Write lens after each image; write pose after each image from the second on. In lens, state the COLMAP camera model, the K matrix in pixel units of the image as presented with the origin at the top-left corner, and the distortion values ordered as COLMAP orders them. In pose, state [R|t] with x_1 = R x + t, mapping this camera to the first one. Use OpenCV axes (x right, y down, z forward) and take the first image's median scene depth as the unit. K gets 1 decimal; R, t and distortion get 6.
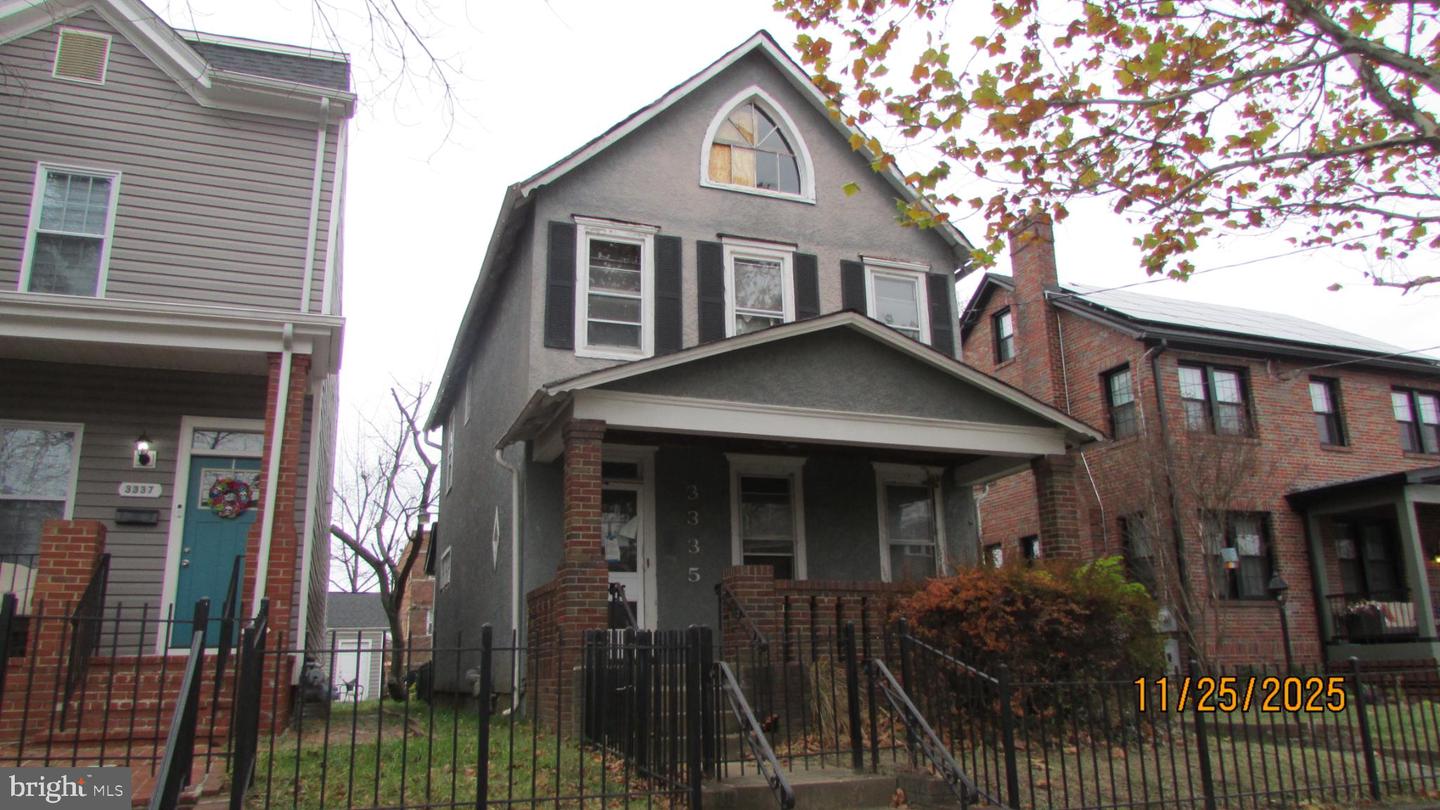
lens RADIAL K [[1043.5, 0, 723.0], [0, 1043.5, 400.7], [0, 0, 1]] dist [0.002426, -0.002762]
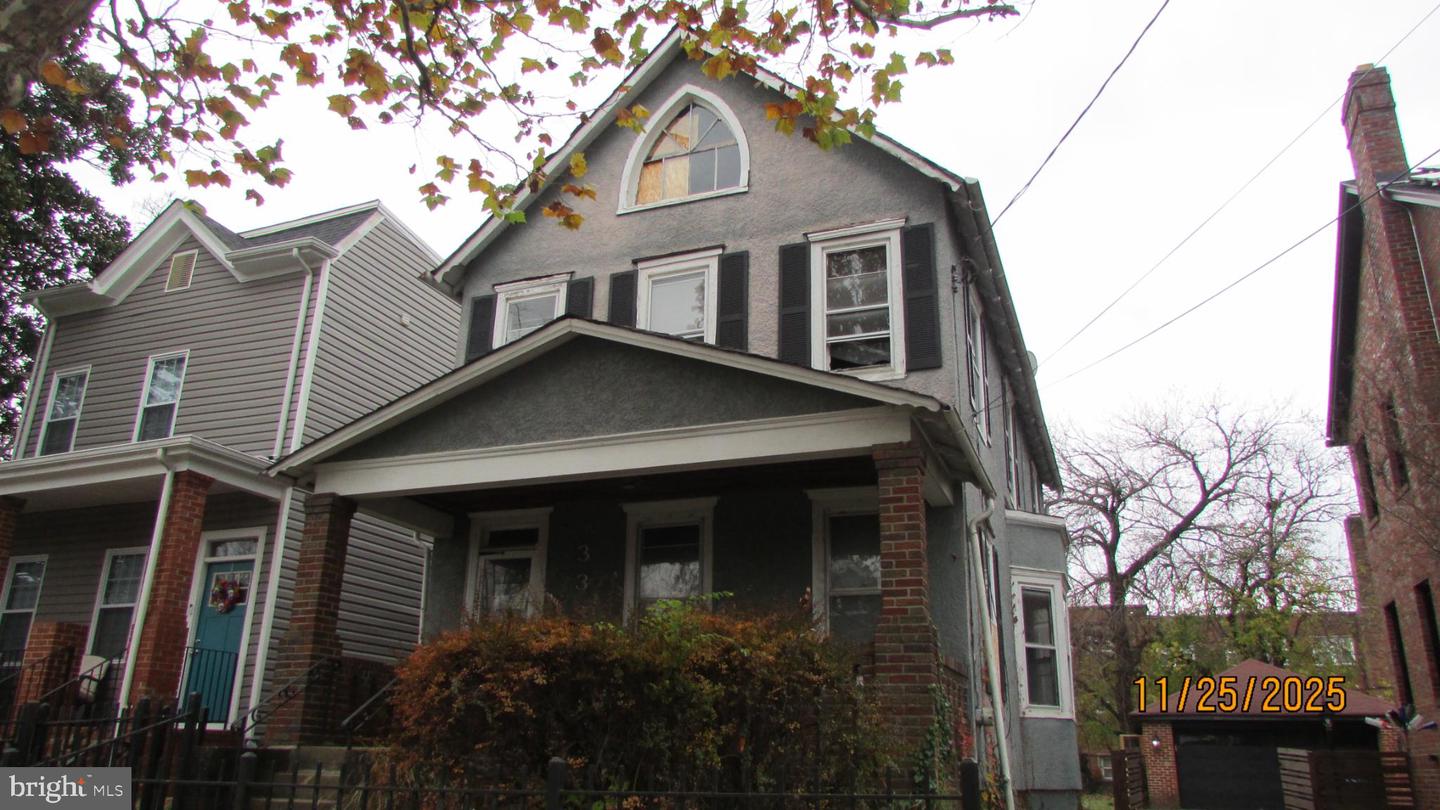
lens RADIAL K [[1018.0, 0, 719.3], [0, 1018.0, 428.5], [0, 0, 1]] dist [-0.008942, -0.003670]
pose [[0.745448, -0.174447, -0.643331, 0.640008], [0.139546, 0.984602, -0.105290, 0.091273], [0.651793, -0.011286, 0.758313, 0.421806]]
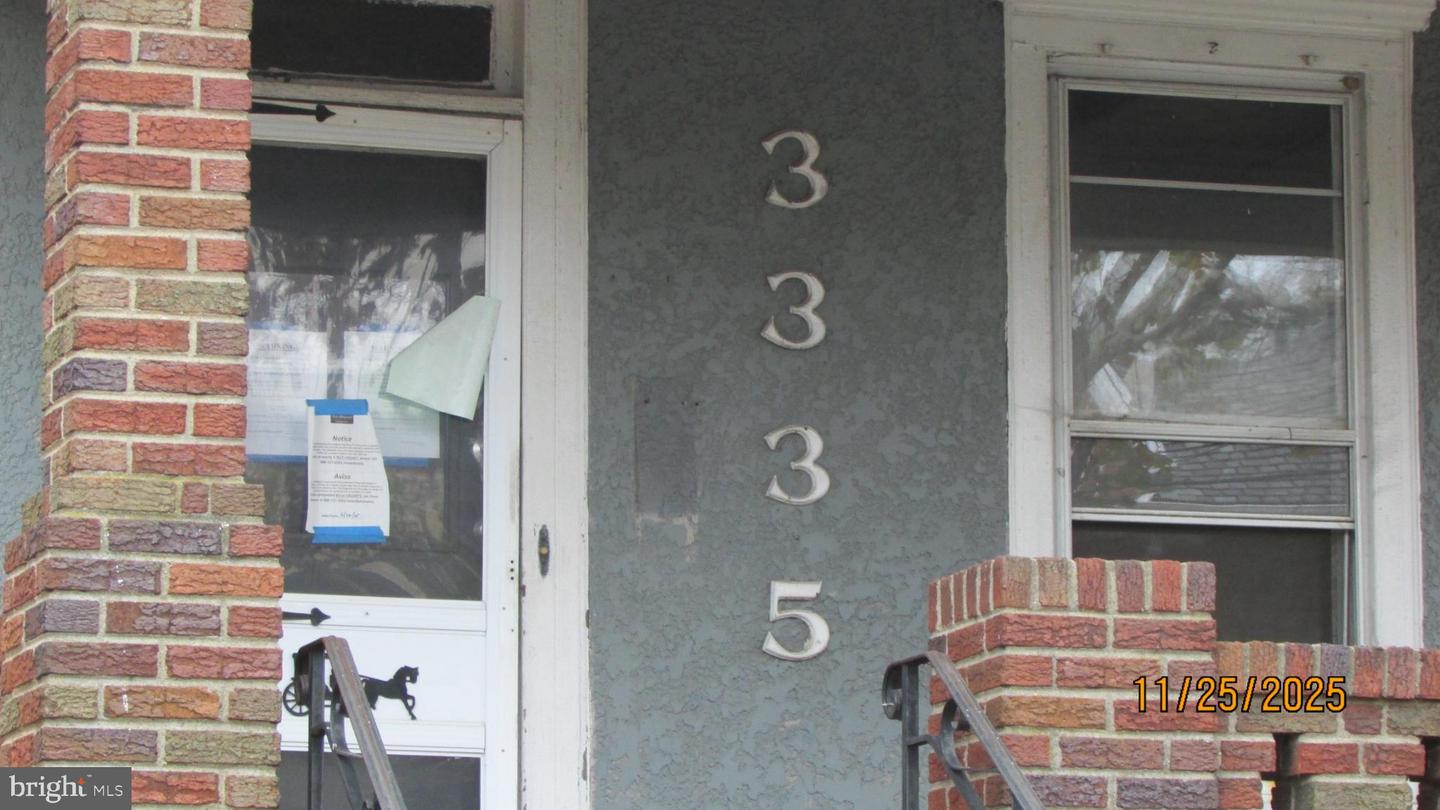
lens RADIAL K [[5314.9, 0, 720.0], [0, 5314.9, 405.0], [0, 0, 1]] dist [-0.051467, -0.577460]
pose [[0.997576, 0.015665, -0.067801, 0.020944], [-0.007992, 0.993676, 0.112000, 0.025198], [0.069127, -0.111186, 0.991393, 0.081695]]
